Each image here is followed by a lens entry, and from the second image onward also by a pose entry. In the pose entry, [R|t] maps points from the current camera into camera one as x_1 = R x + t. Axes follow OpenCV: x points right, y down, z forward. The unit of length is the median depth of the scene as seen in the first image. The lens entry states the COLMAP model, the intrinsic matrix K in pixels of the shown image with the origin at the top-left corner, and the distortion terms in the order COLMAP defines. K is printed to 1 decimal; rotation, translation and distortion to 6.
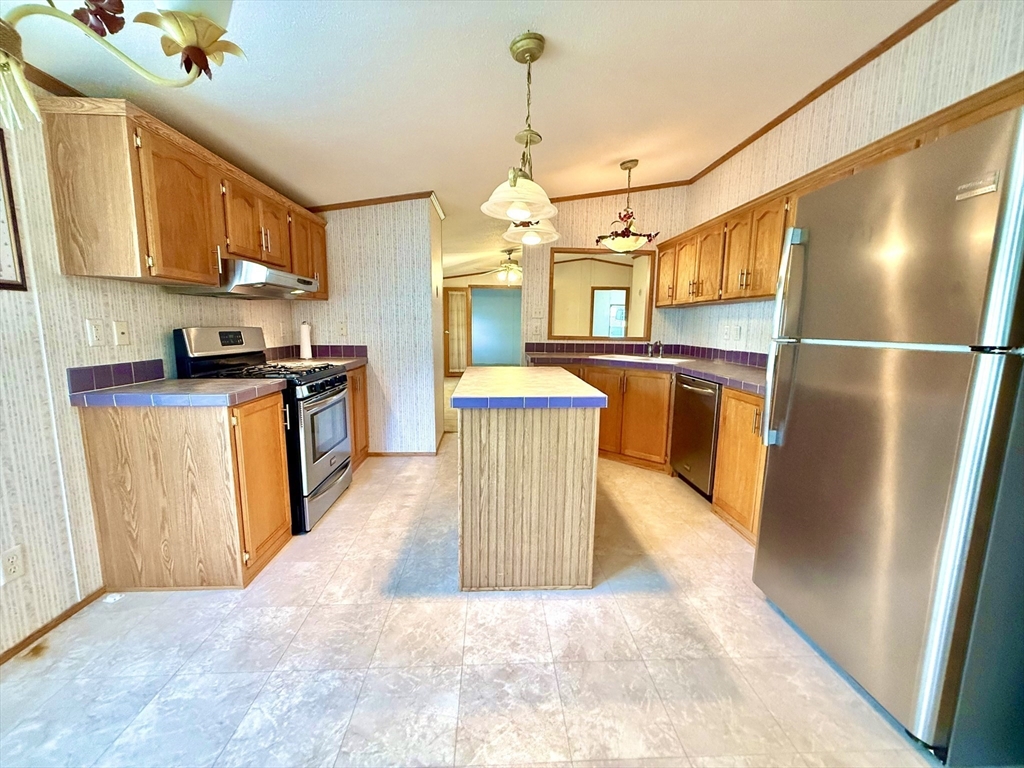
lens RADIAL K [[407.7, 0, 511.2], [0, 407.7, 382.7], [0, 0, 1]] dist [0.001406, -0.000522]
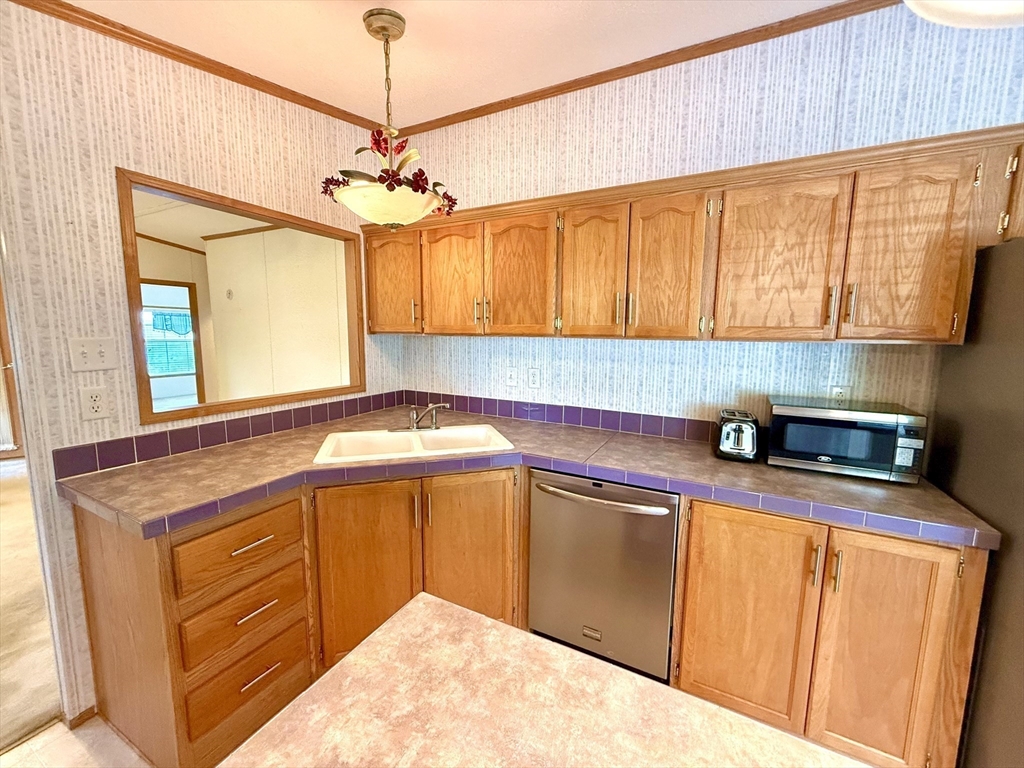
lens RADIAL K [[407.7, 0, 511.2], [0, 407.7, 382.7], [0, 0, 1]] dist [0.001406, -0.000522]
pose [[0.509757, -0.117744, 0.852223, -0.108452], [0.117963, 0.990800, 0.066330, -0.293479], [-0.852193, 0.066719, 0.518956, 1.199518]]
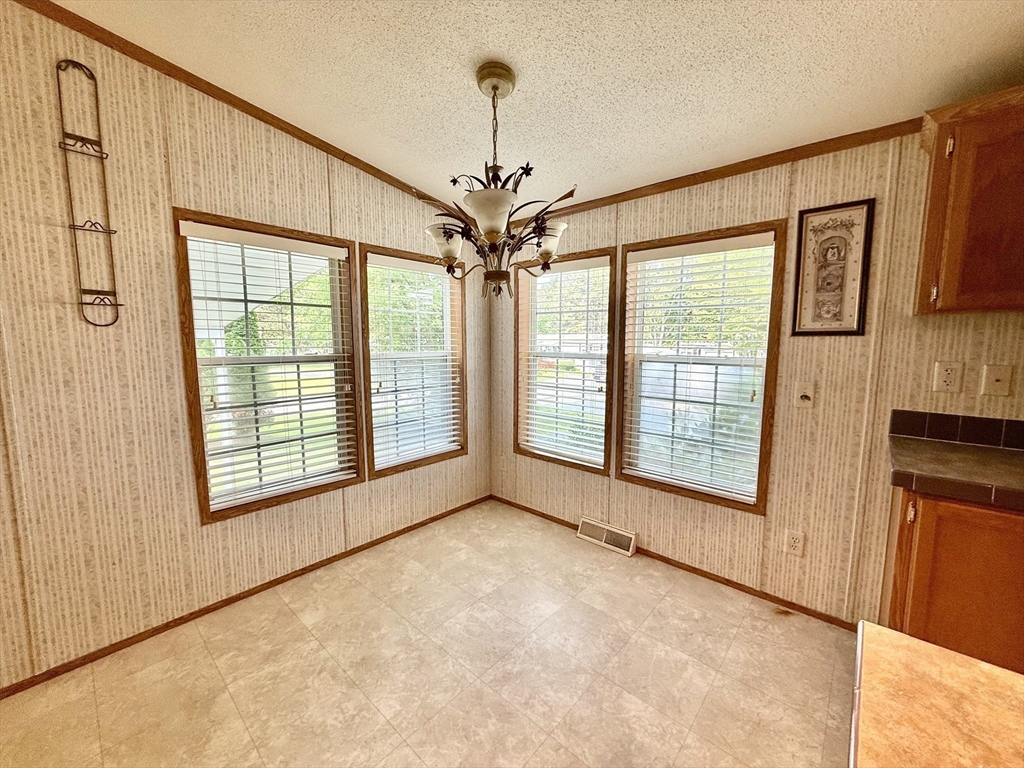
lens RADIAL K [[407.7, 0, 511.2], [0, 407.7, 382.7], [0, 0, 1]] dist [0.001406, -0.000522]
pose [[-0.704638, 0.063724, -0.706700, 0.247493], [-0.109276, 0.974332, 0.196815, -0.168067], [0.701102, 0.215909, -0.679588, 0.875521]]
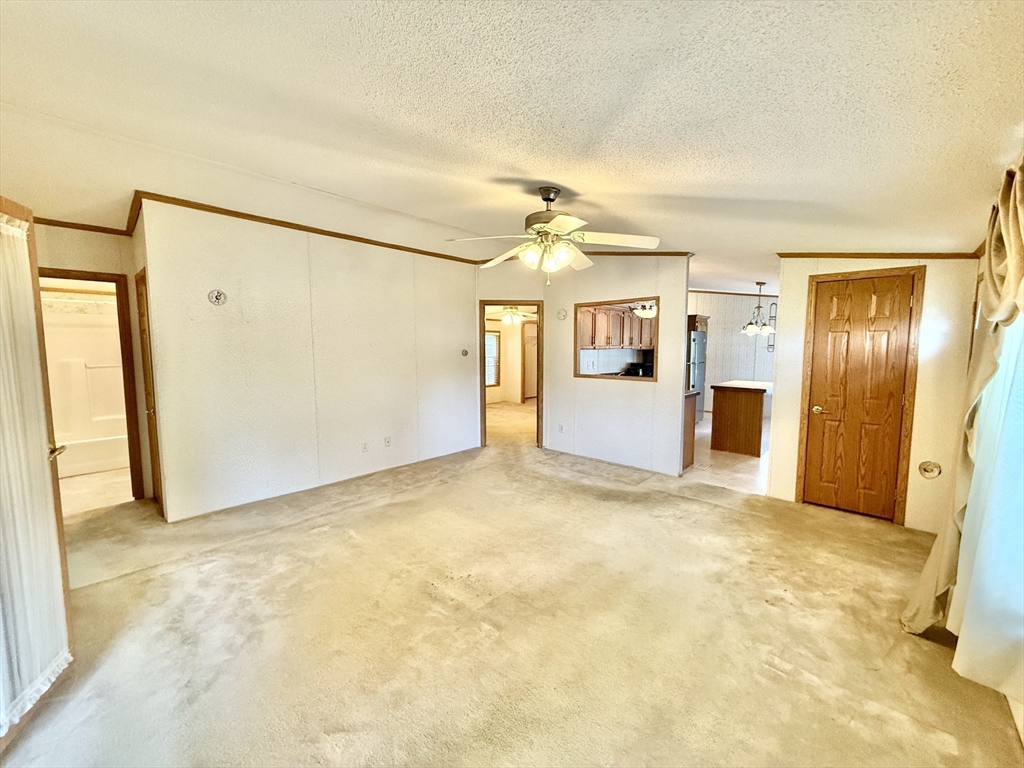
lens RADIAL K [[407.7, 0, 511.2], [0, 407.7, 382.7], [0, 0, 1]] dist [0.001406, -0.000522]
pose [[-0.700579, -0.076638, 0.709447, -0.897016], [0.090601, 0.976616, 0.194967, -0.786478], [-0.707800, 0.200867, -0.677253, 4.539189]]
